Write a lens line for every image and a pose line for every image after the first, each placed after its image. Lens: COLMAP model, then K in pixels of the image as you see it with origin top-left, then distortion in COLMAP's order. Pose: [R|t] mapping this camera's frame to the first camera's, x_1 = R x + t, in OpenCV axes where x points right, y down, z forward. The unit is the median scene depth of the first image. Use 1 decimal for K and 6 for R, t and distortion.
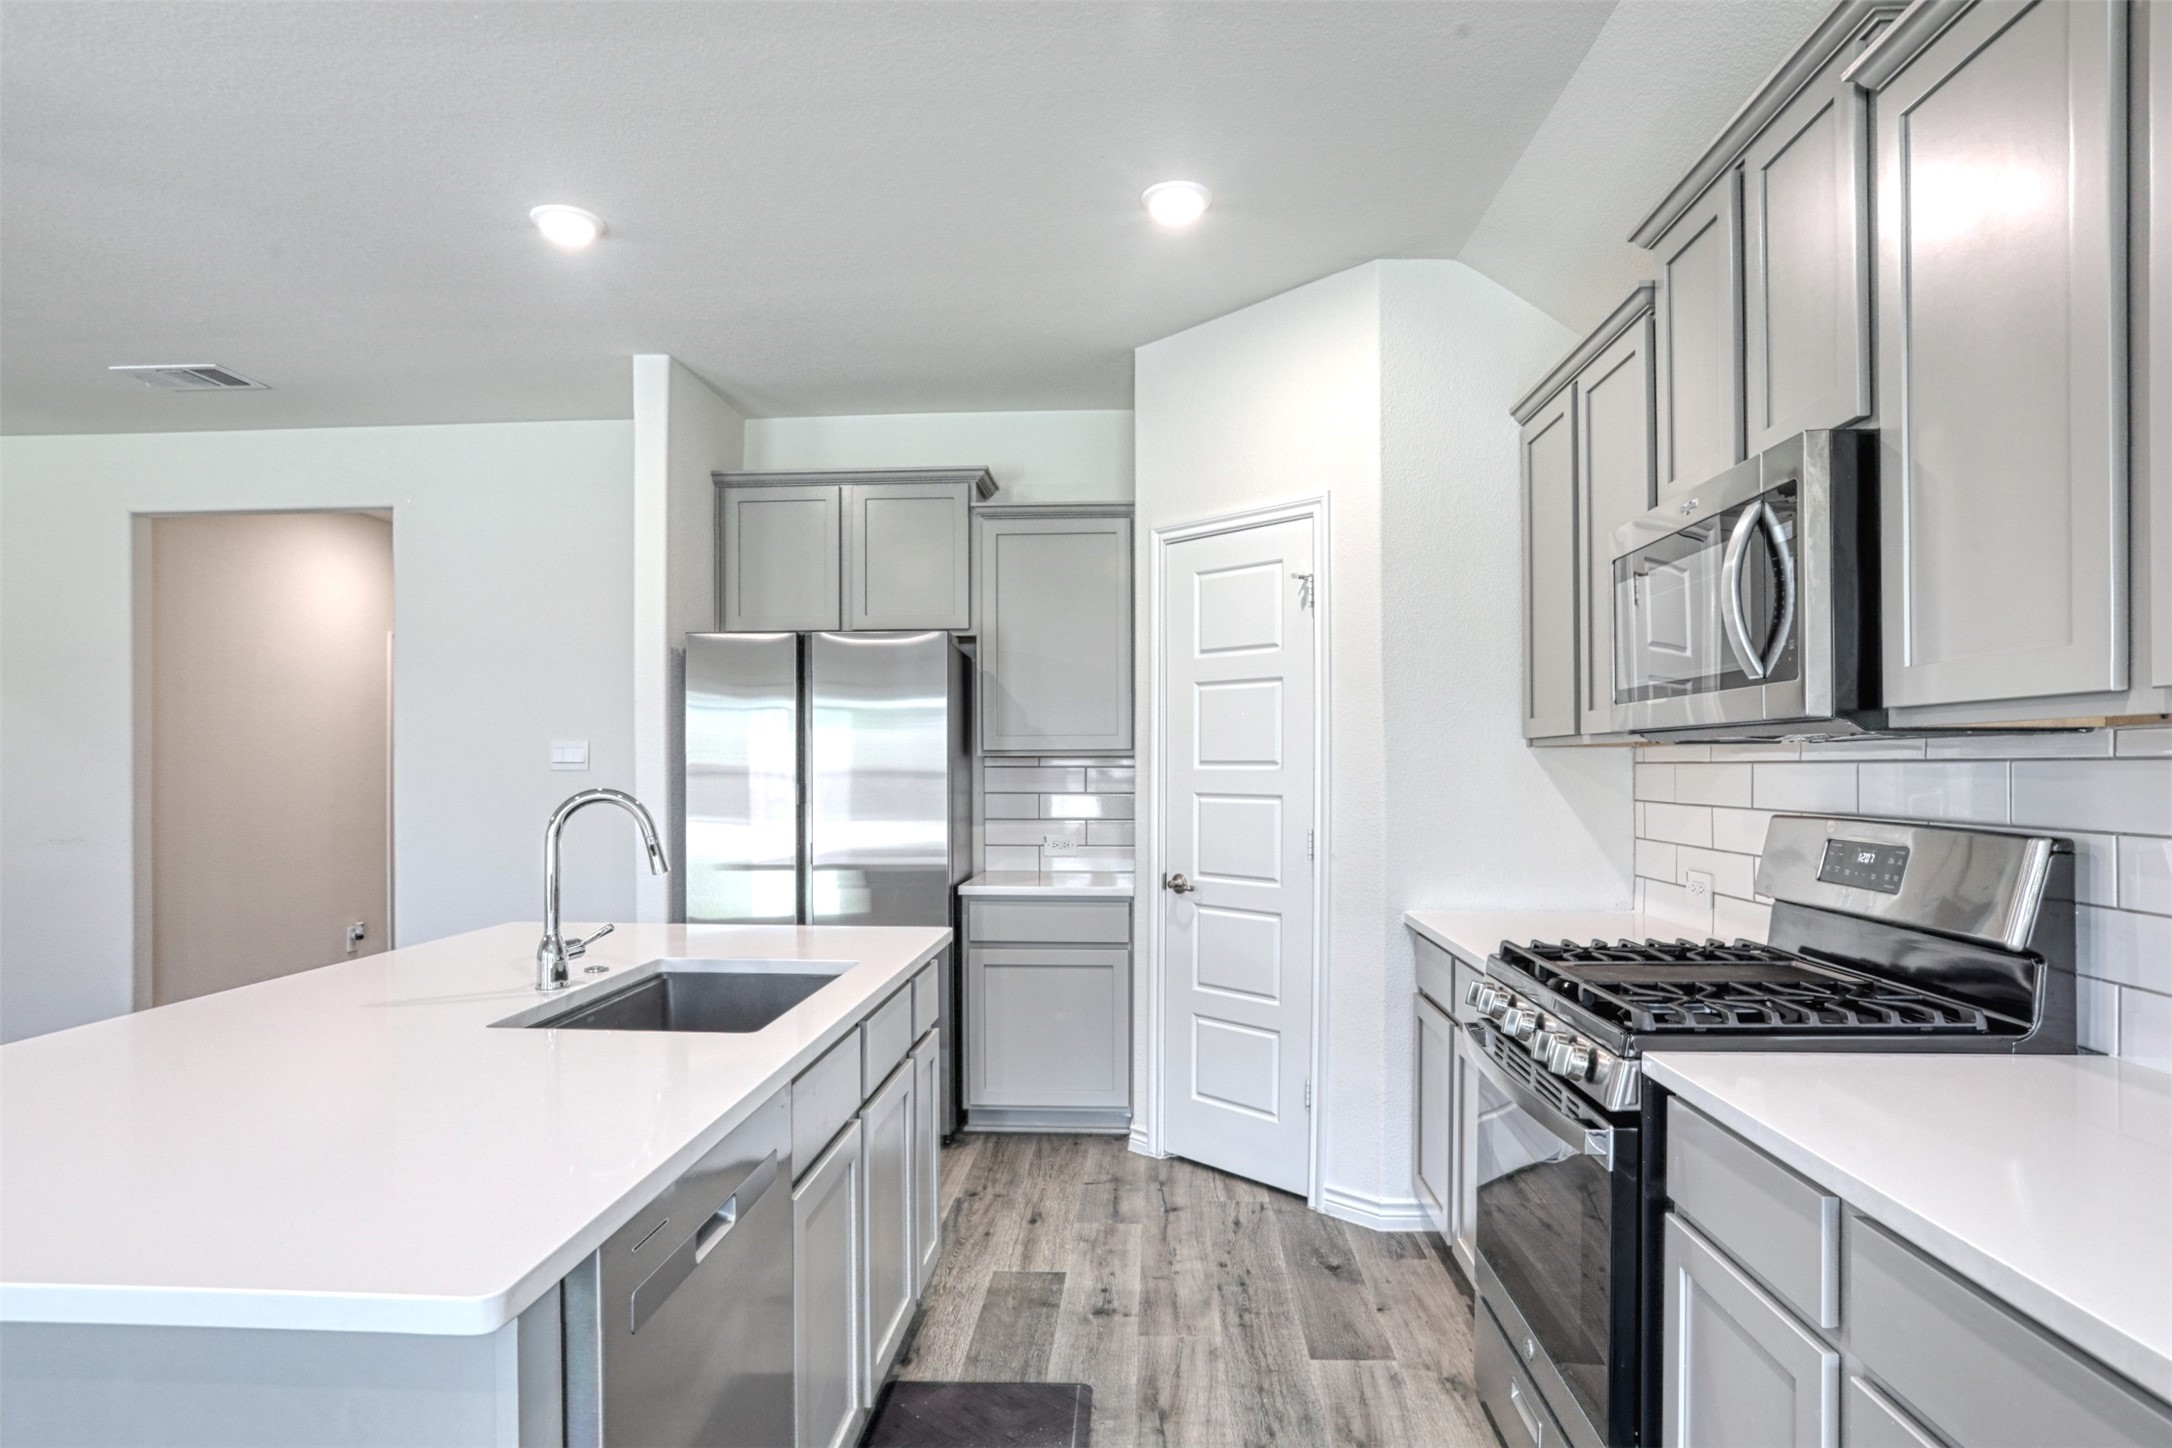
lens RADIAL K [[1225.7, 0, 1087.7], [0, 1225.7, 758.1], [0, 0, 1]] dist [-0.045359, 0.014774]
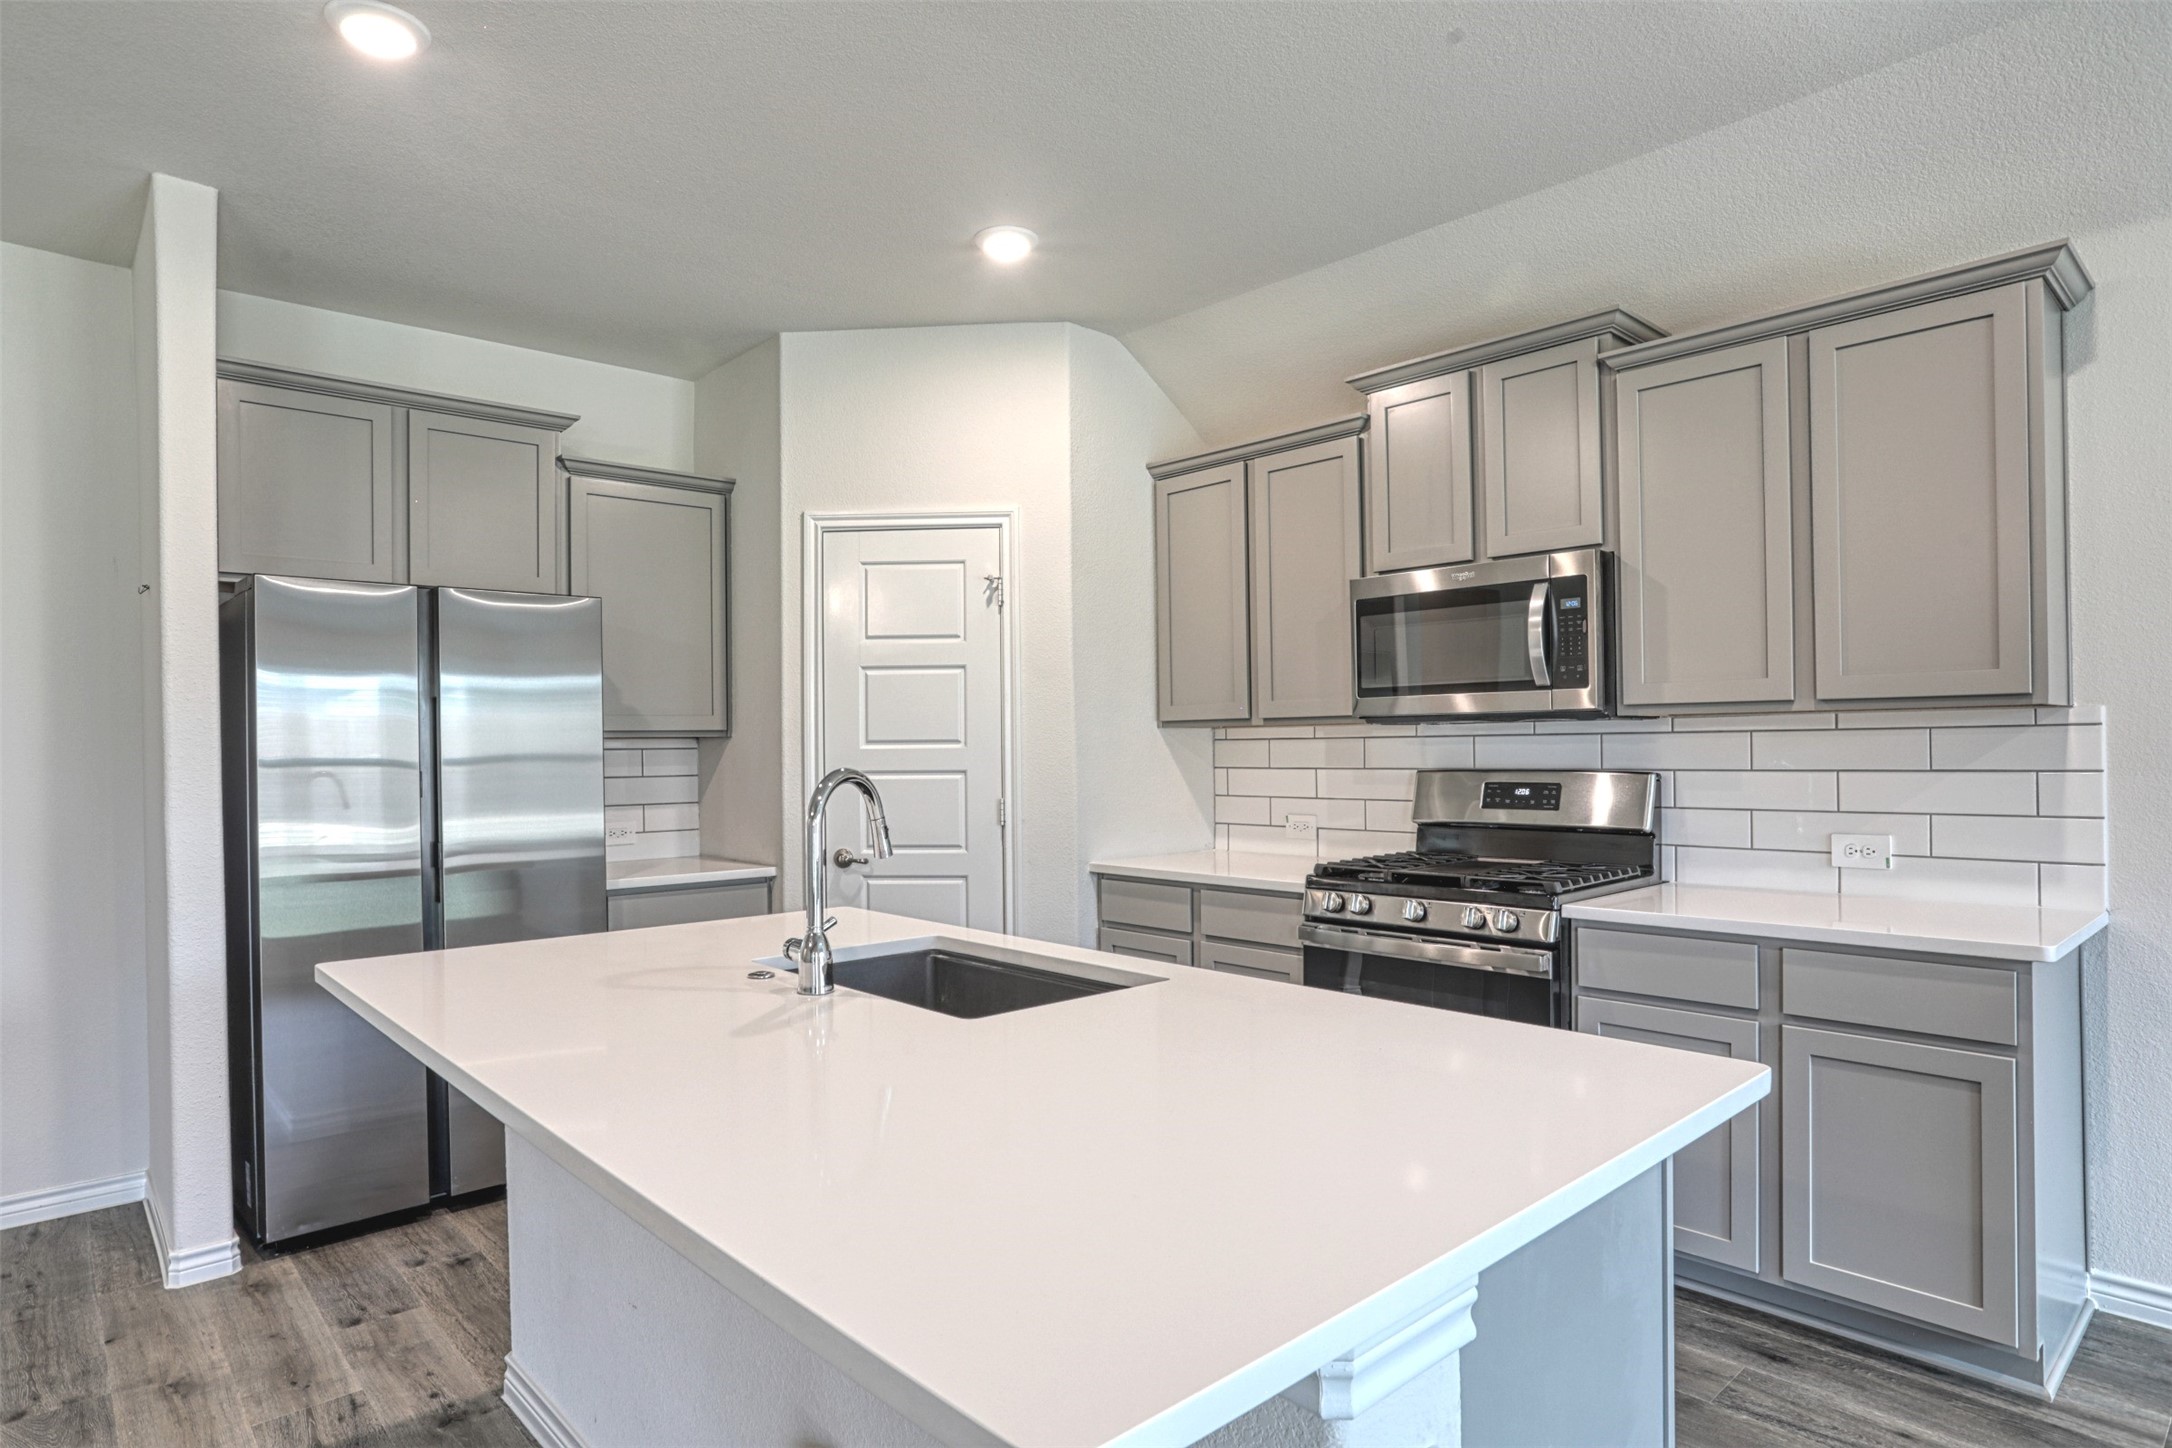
lens RADIAL K [[1225.7, 0, 1093.9], [0, 1225.7, 734.2], [0, 0, 1]] dist [-0.045359, 0.014774]
pose [[0.689184, 0.000066, 0.724587, -0.617630], [0.006232, 0.999962, -0.006018, 0.004875], [-0.724560, 0.008663, 0.689157, 0.151075]]
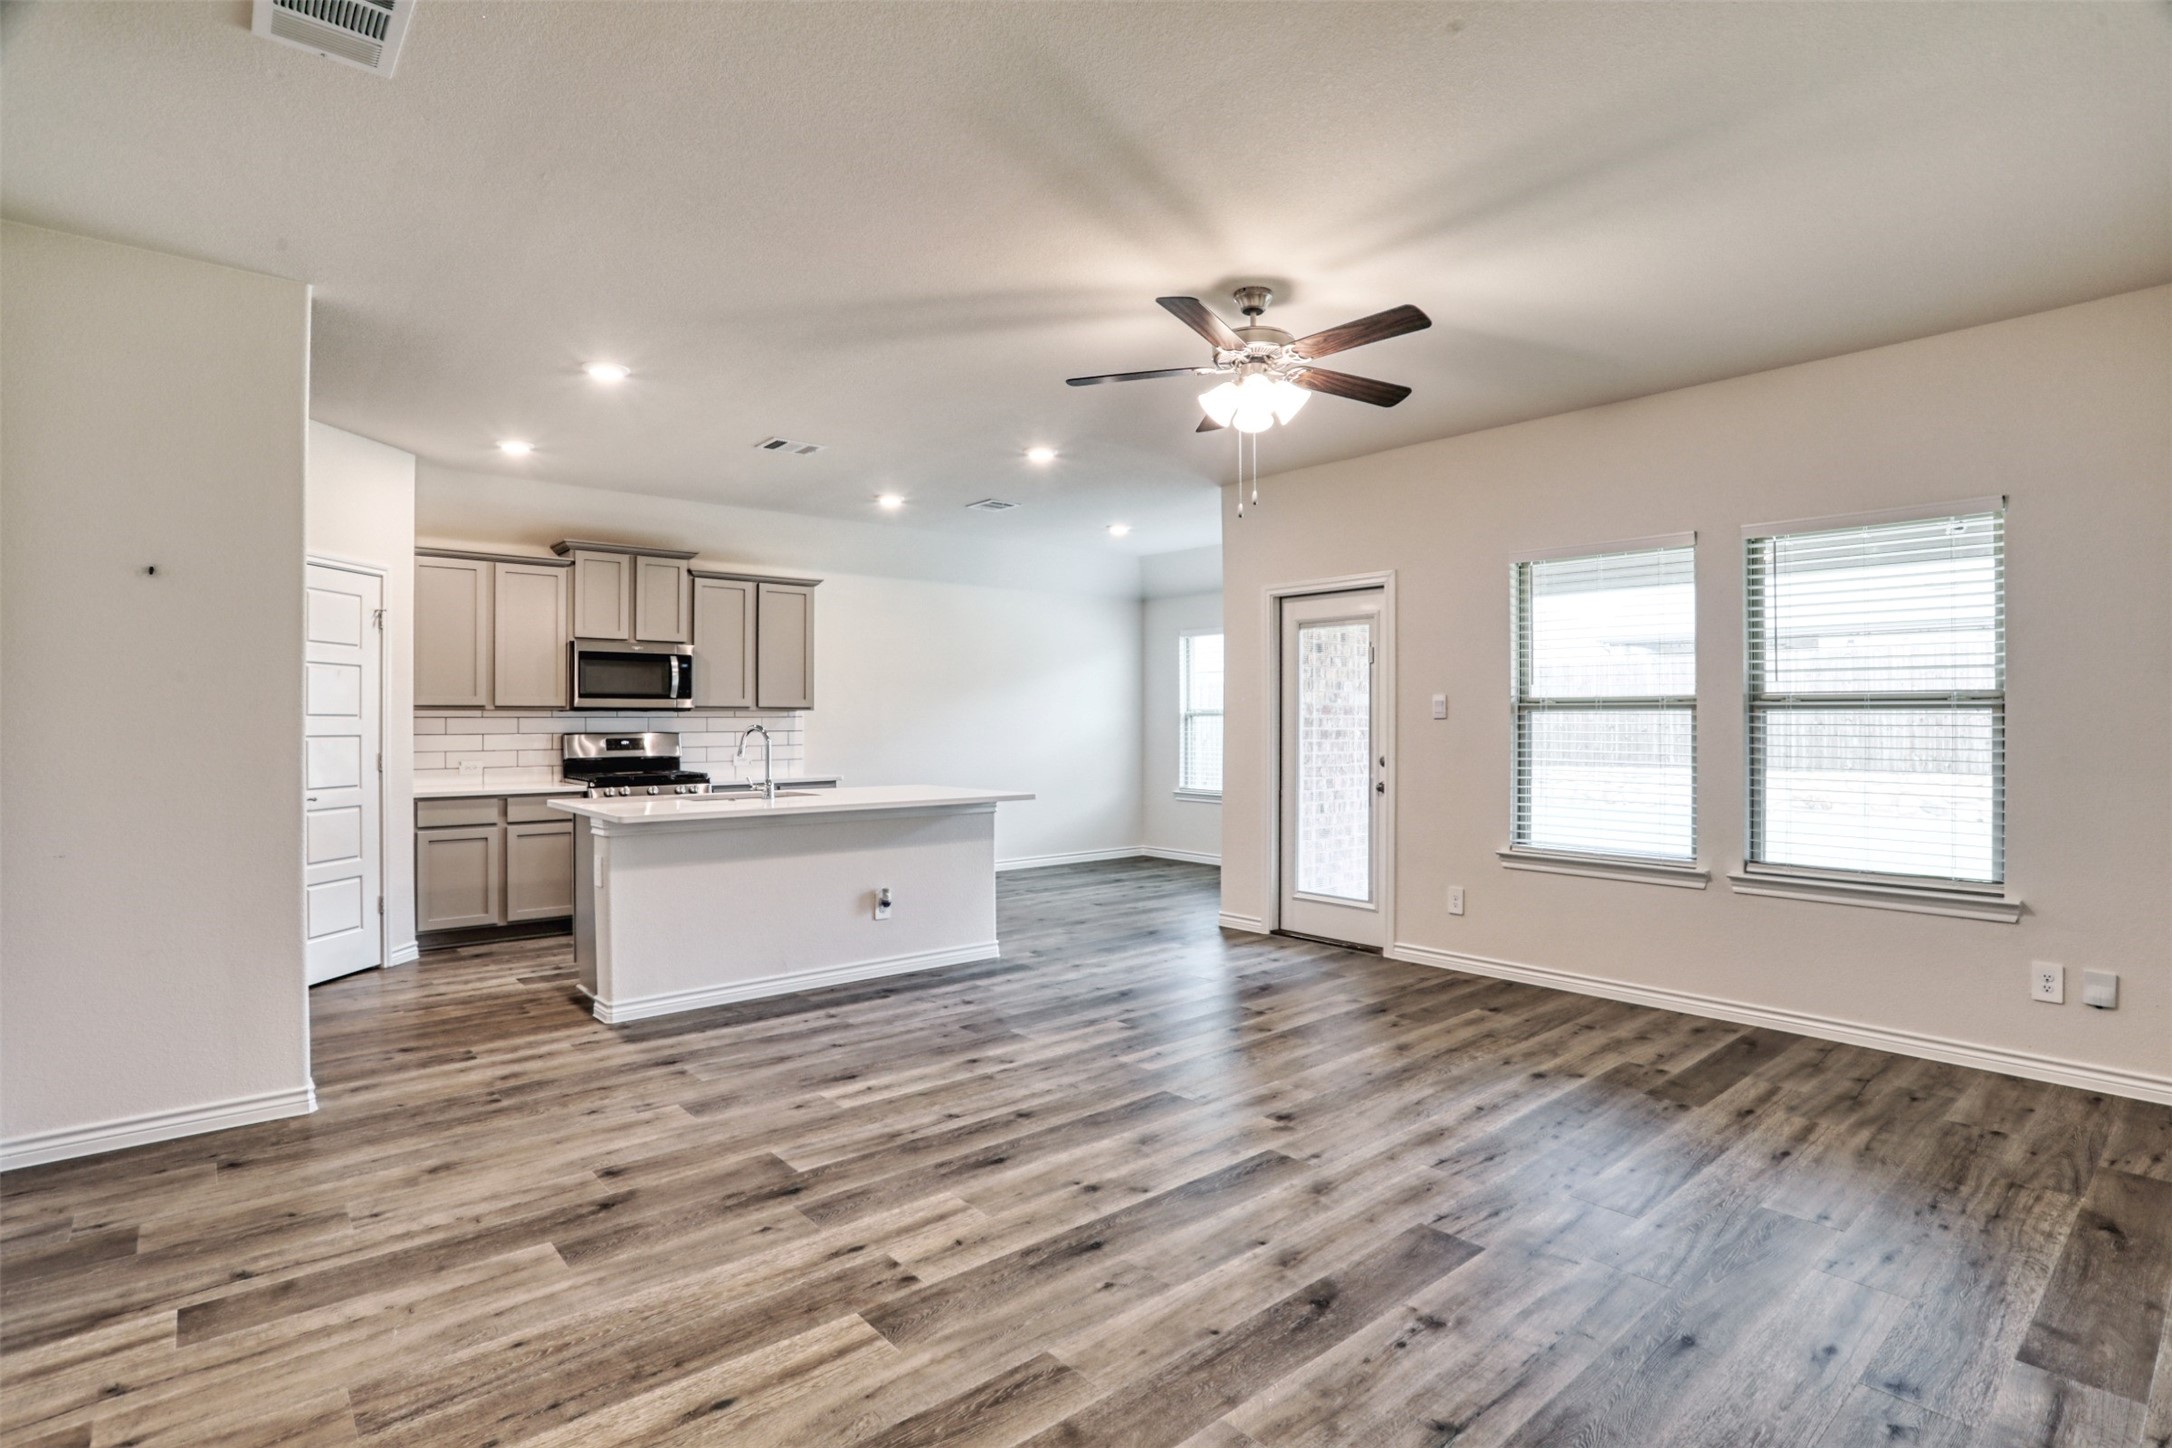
lens RADIAL K [[1071.4, 0, 1093.0], [0, 1071.4, 707.5], [0, 0, 1]] dist [-0.064381, 0.026439]
pose [[-0.692982, 0.008711, 0.720902, -1.709577], [-0.002053, 0.999899, -0.014056, 0.009943], [-0.720952, -0.011220, -0.692894, 1.369804]]
